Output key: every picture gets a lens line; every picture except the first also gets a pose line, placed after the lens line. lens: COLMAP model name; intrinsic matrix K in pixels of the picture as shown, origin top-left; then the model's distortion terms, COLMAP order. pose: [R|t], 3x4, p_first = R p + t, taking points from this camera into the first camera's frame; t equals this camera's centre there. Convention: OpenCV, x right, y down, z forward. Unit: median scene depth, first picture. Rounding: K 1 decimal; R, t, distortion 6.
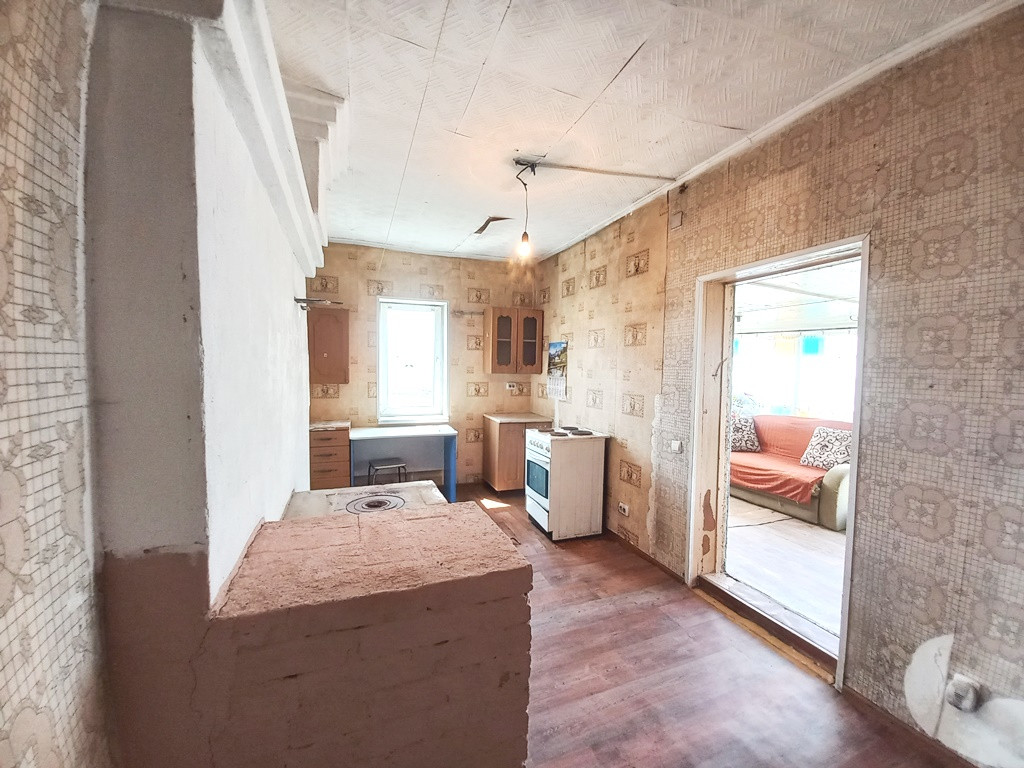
lens RADIAL K [[405.2, 0, 501.7], [0, 405.2, 382.2], [0, 0, 1]] dist [-0.004154, -0.007410]
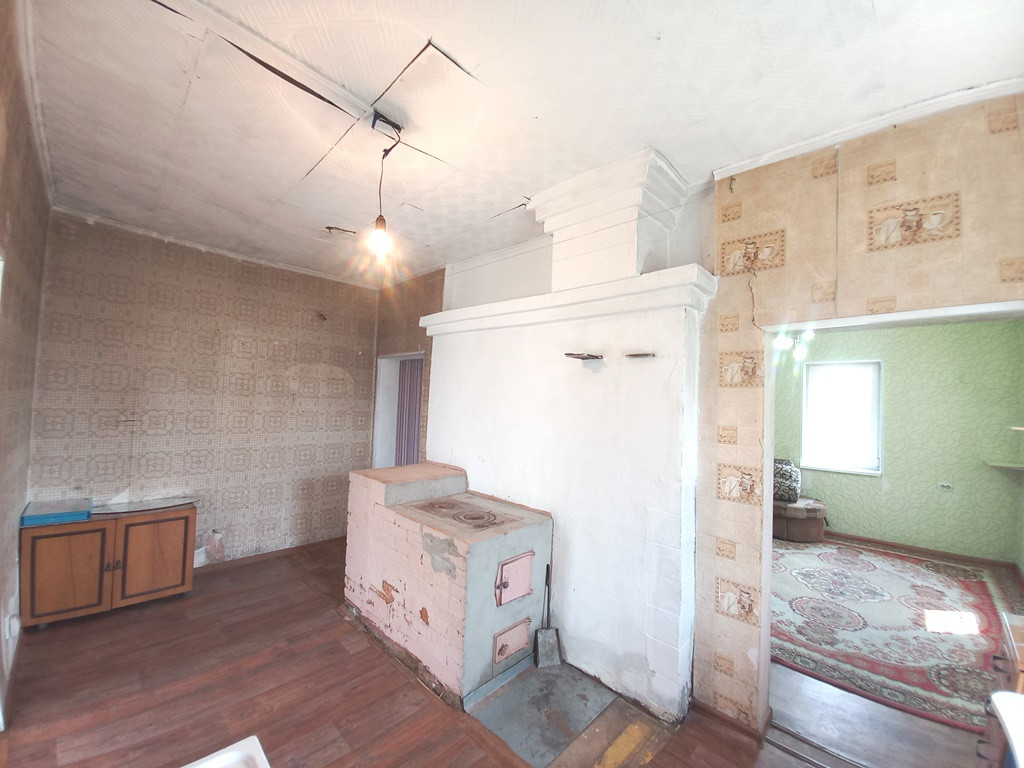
lens RADIAL K [[405.2, 0, 502.6], [0, 405.2, 388.0], [0, 0, 1]] dist [-0.004154, -0.007410]
pose [[-0.901714, -0.056302, -0.428651, 0.091076], [-0.065267, 0.997848, 0.006232, -0.060914], [0.427378, 0.033597, -0.903449, 1.111047]]
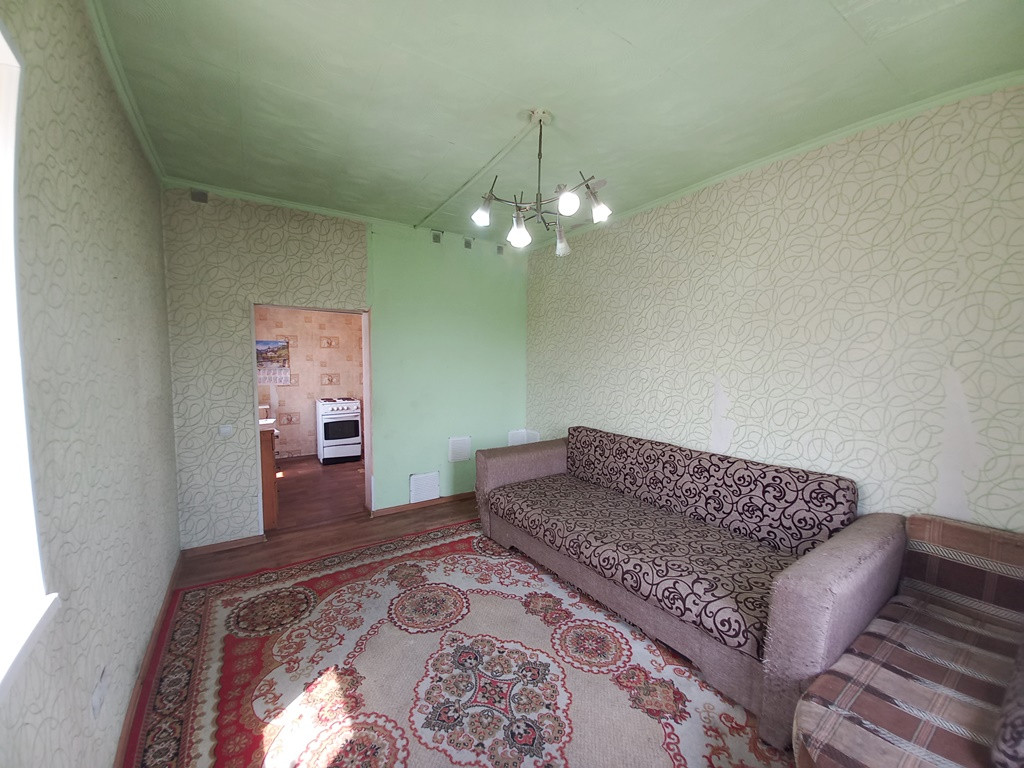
lens RADIAL K [[405.2, 0, 518.8], [0, 405.2, 389.3], [0, 0, 1]] dist [-0.004154, -0.007410]
pose [[-0.240407, -0.078592, 0.967485, -1.541094], [0.036800, 0.995262, 0.089993, -0.038272], [-0.969974, 0.057239, -0.236376, 0.656913]]
